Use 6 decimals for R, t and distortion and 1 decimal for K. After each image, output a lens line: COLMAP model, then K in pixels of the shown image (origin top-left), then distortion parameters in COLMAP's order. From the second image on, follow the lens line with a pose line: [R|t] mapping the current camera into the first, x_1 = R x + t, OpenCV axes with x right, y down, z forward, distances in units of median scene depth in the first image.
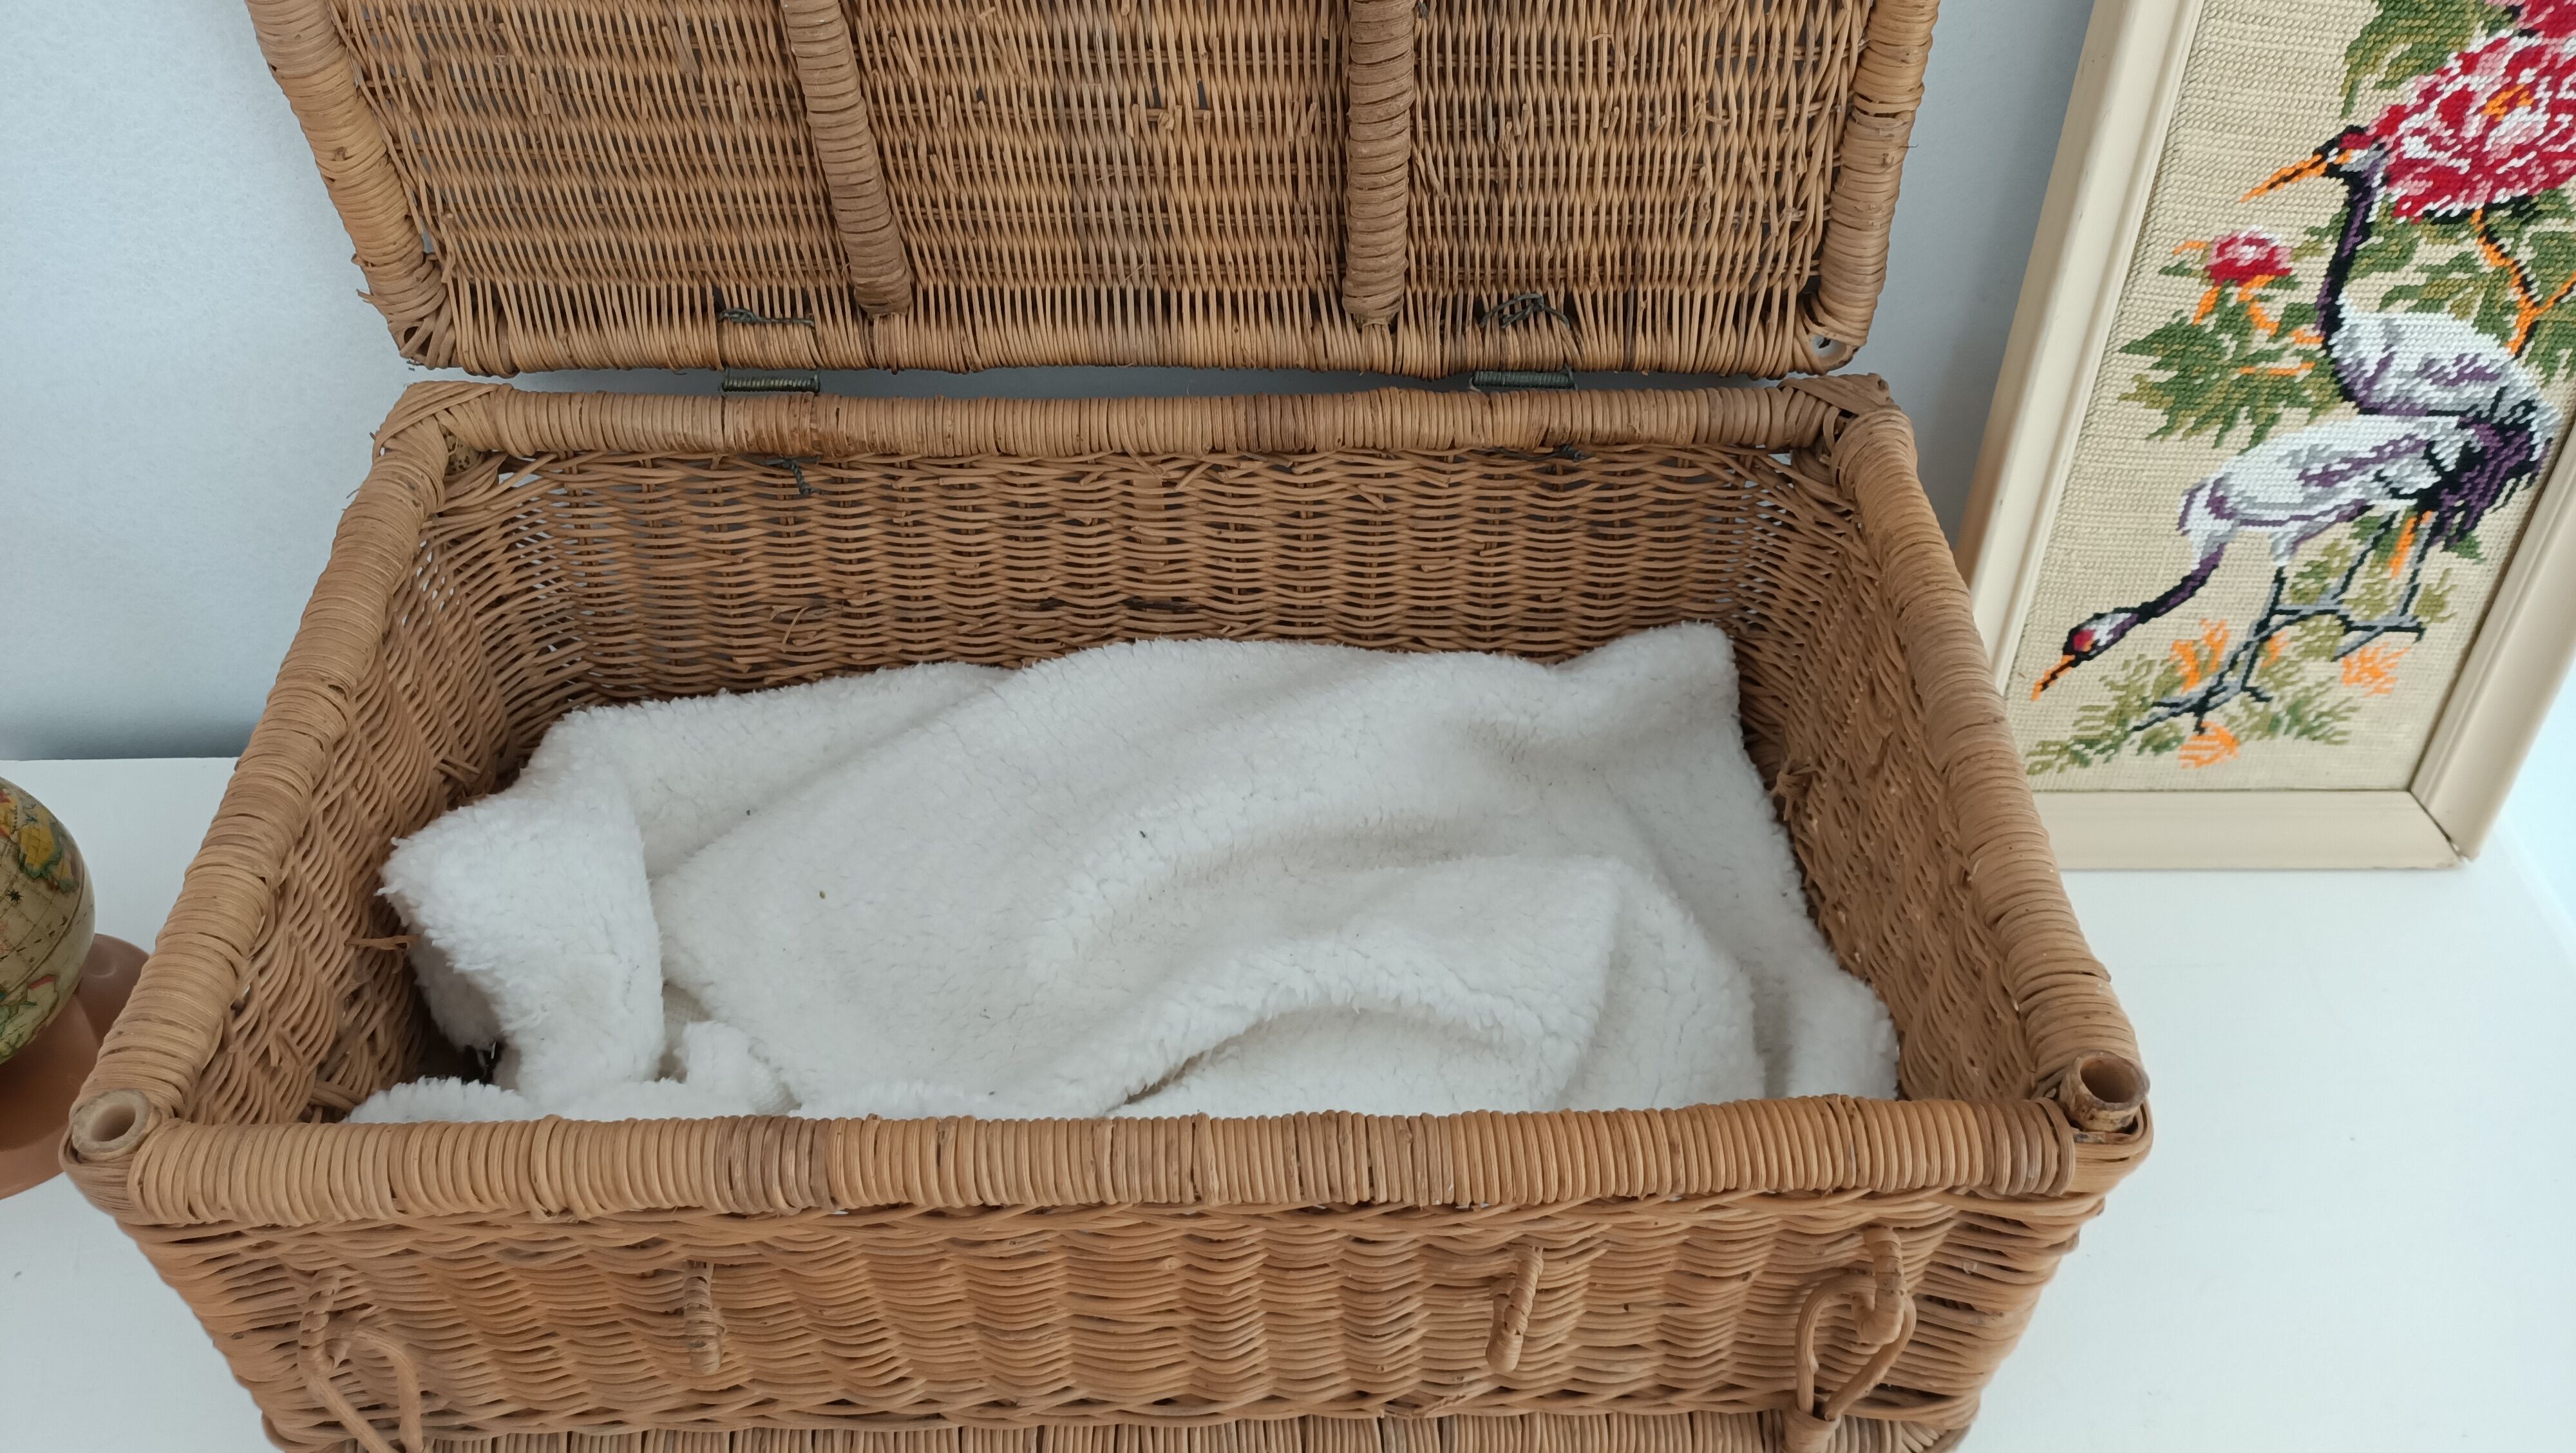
lens RADIAL K [[1865.6, 0, 1283.5], [0, 1865.6, 667.8], [0, 0, 1]] dist [0.032158, -0.056337]
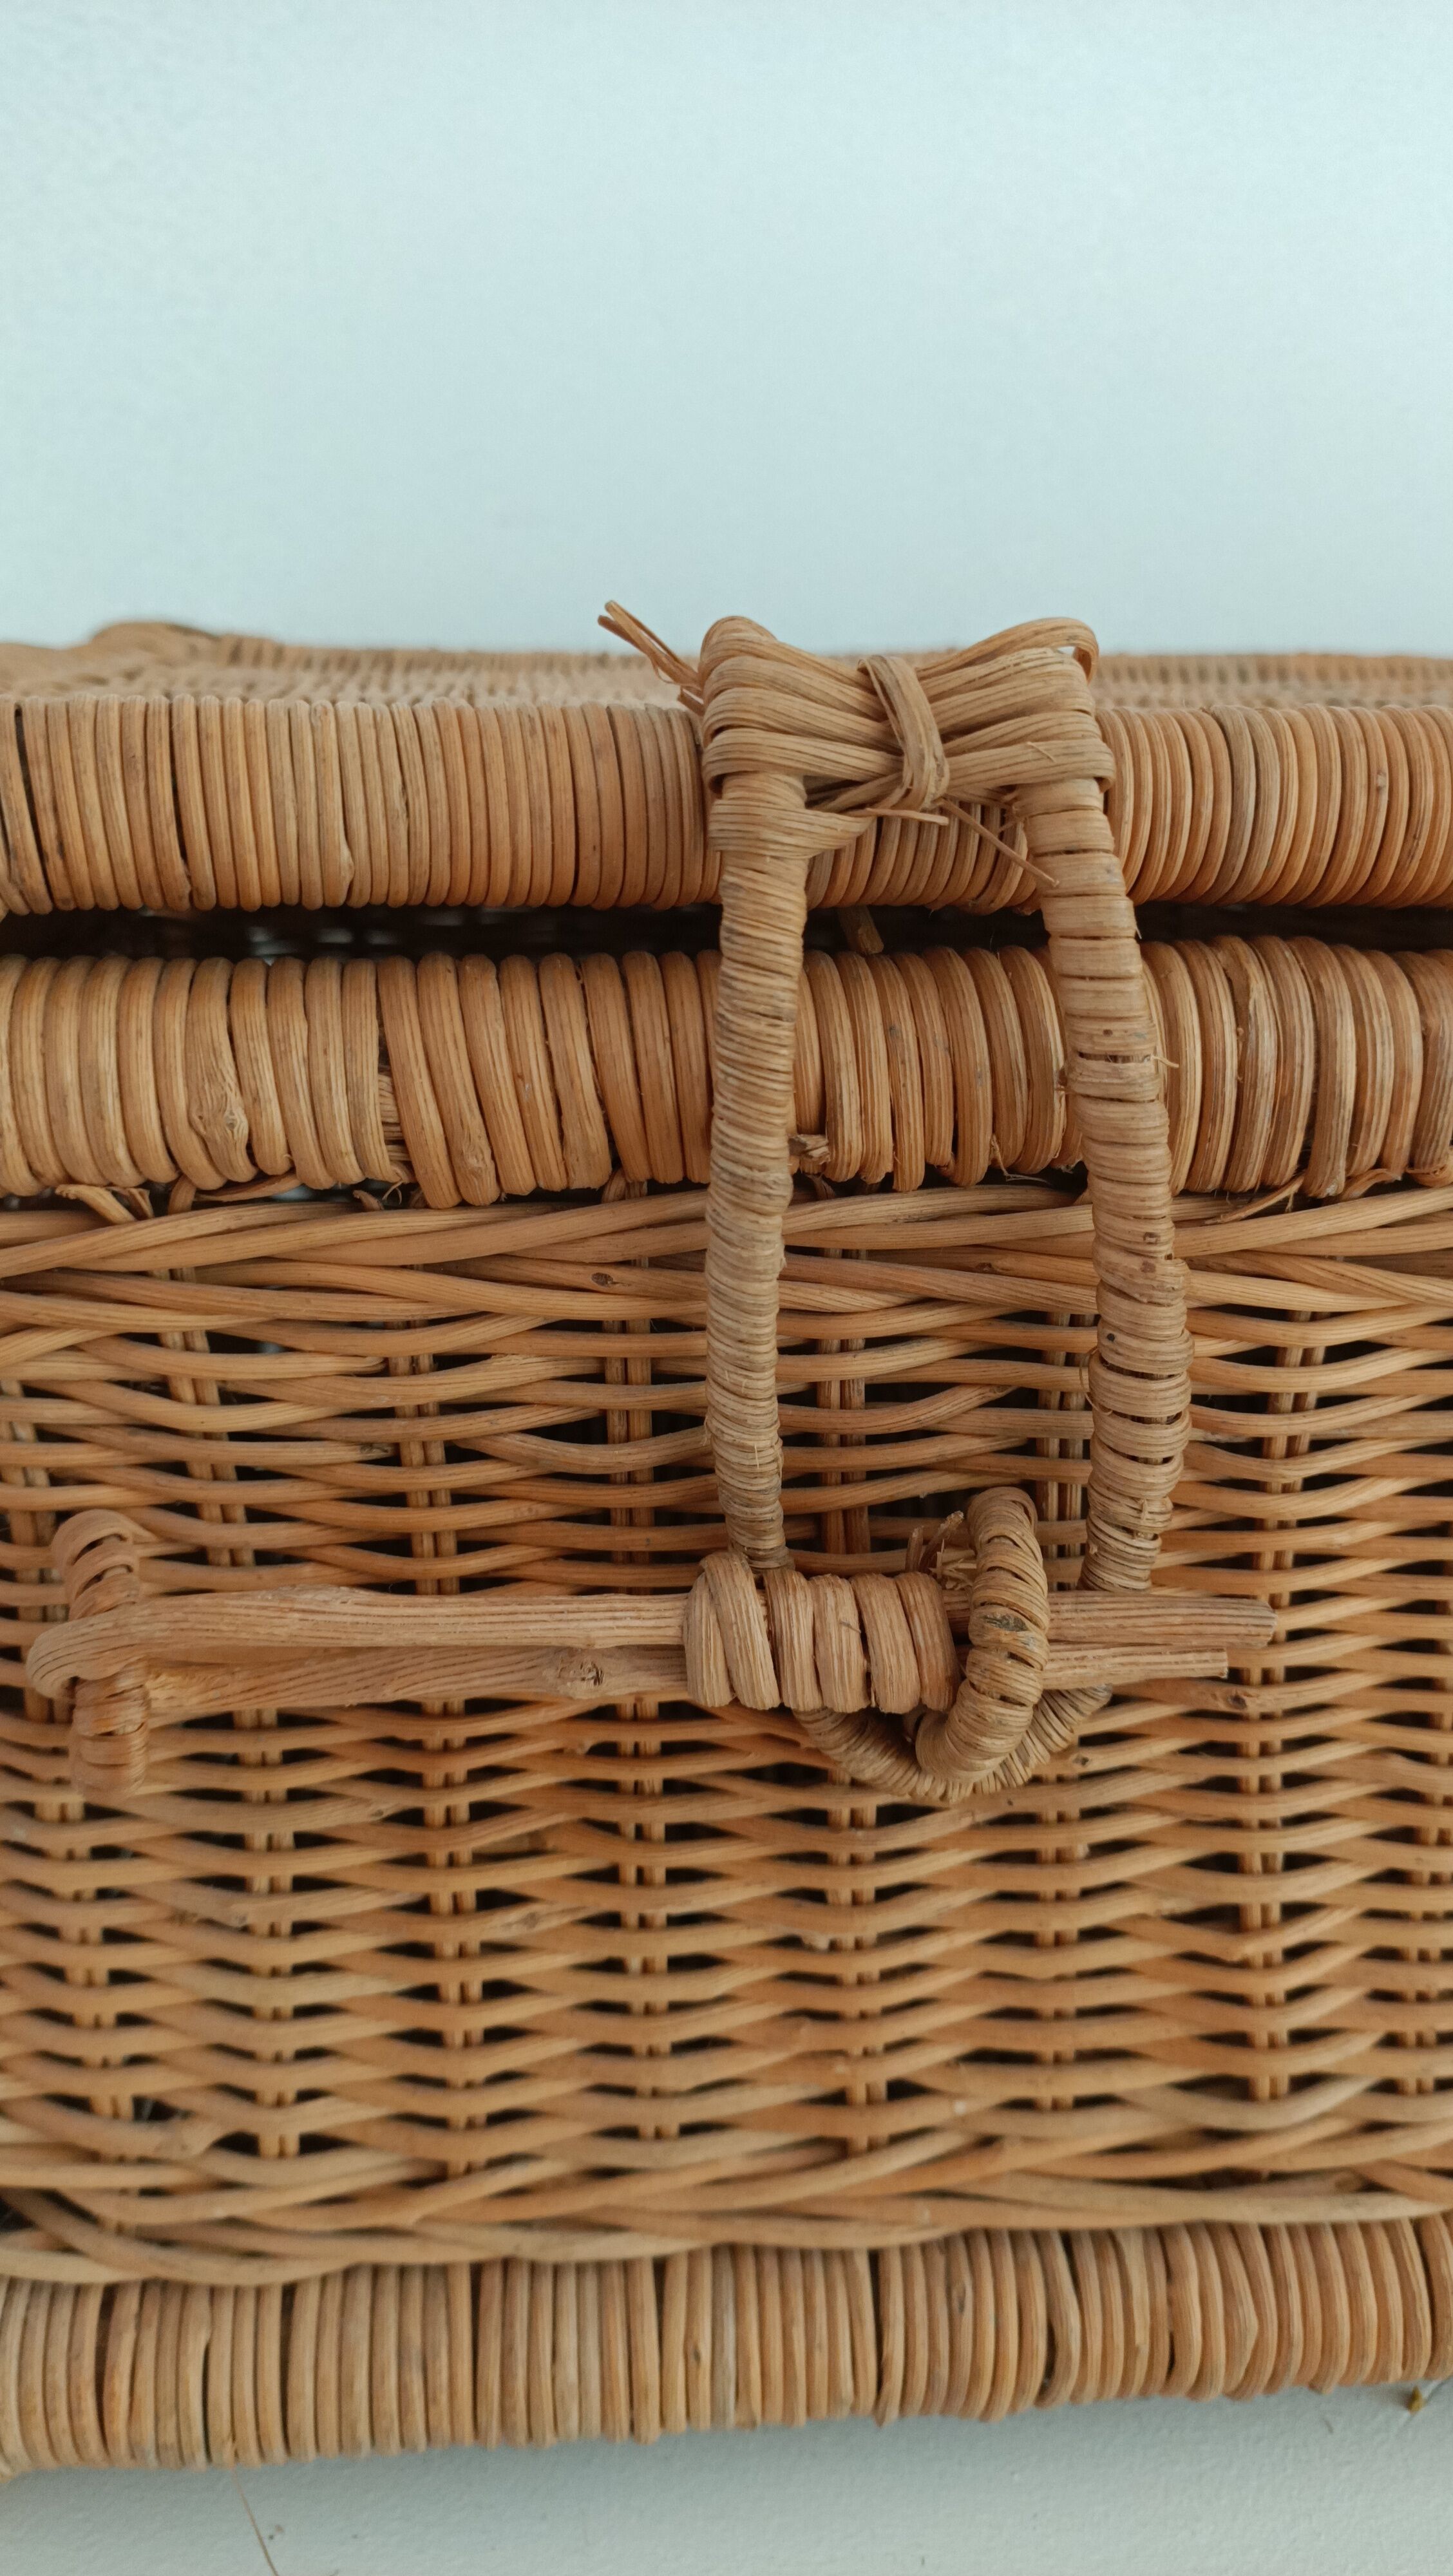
lens RADIAL K [[1988.6, 0, 750.0], [0, 1988.6, 1317.4], [0, 0, 1]] dist [0.030985, -0.071446]
pose [[0.998995, -0.019807, 0.040203, -0.279613], [0.035615, 0.895402, -0.443833, 0.347103], [-0.027207, 0.444819, 0.895207, 0.439518]]
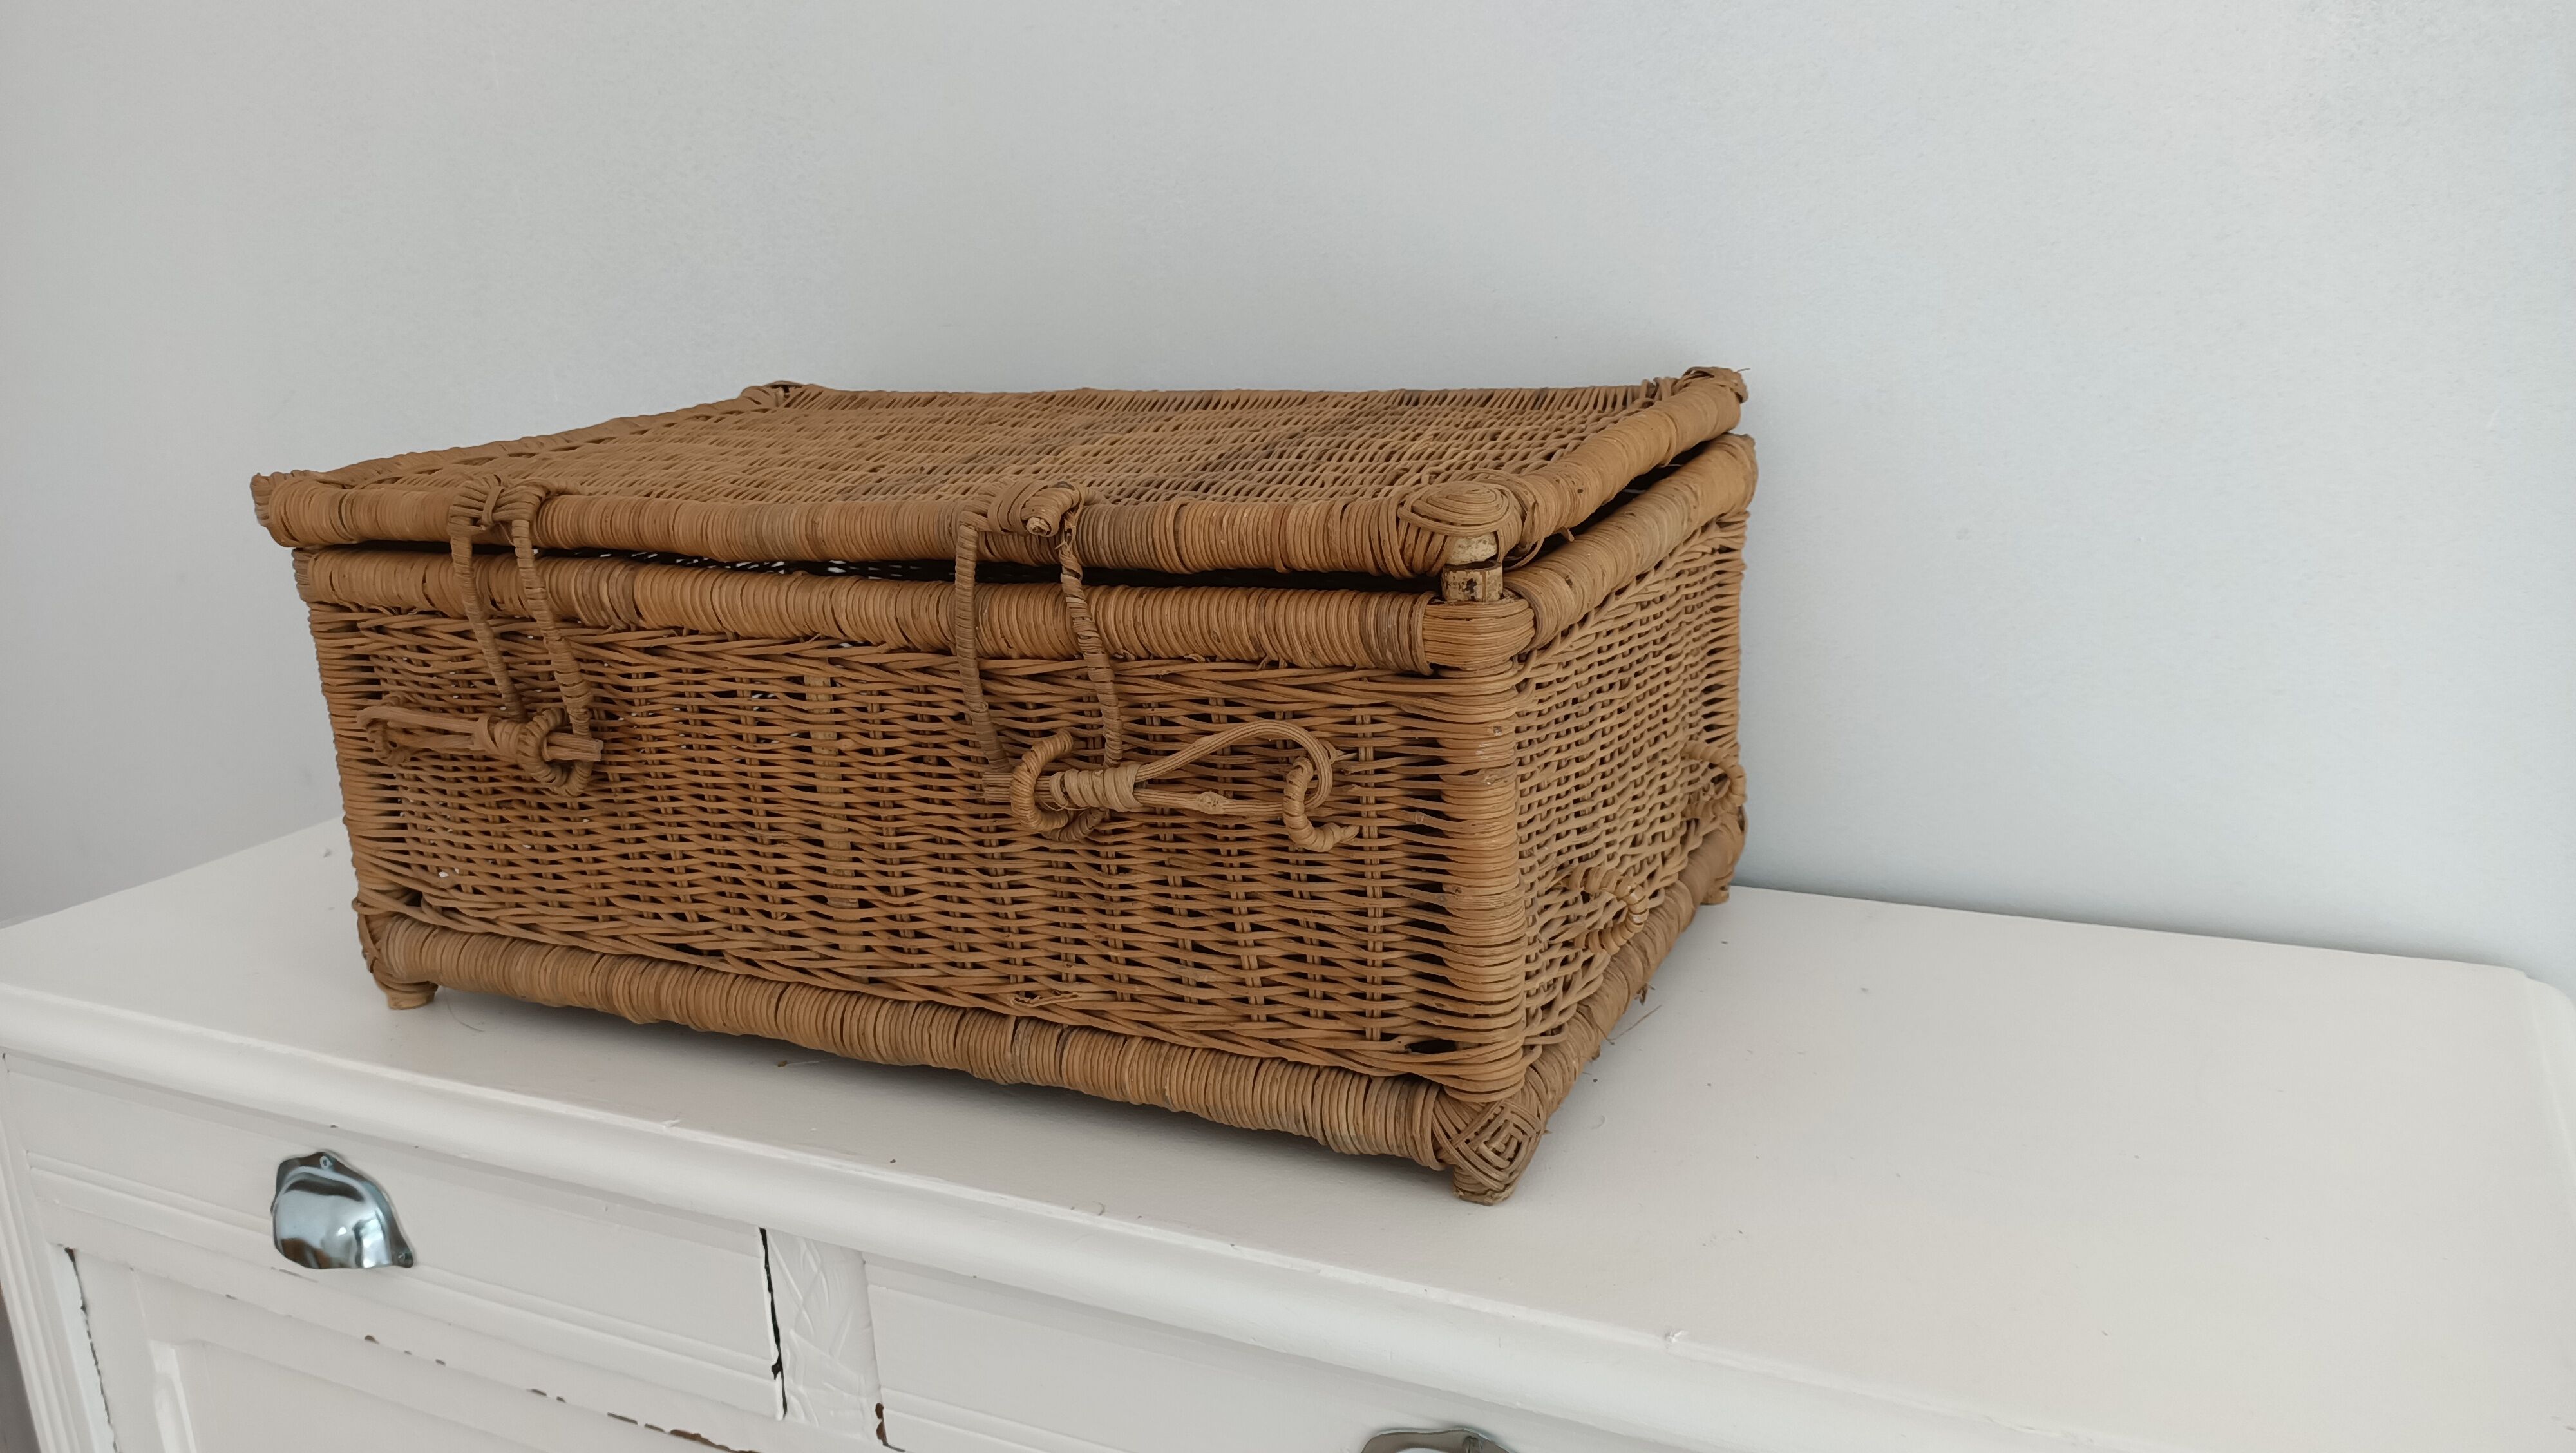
lens RADIAL K [[1853.8, 0, 1288.0], [0, 1853.8, 726.5], [0, 0, 1]] dist [0.027953, 0.001876]
pose [[0.889730, 0.069453, -0.451173, 0.609553], [-0.274015, 0.871745, -0.406172, 0.559819], [0.365098, 0.485012, 0.794649, 0.048375]]
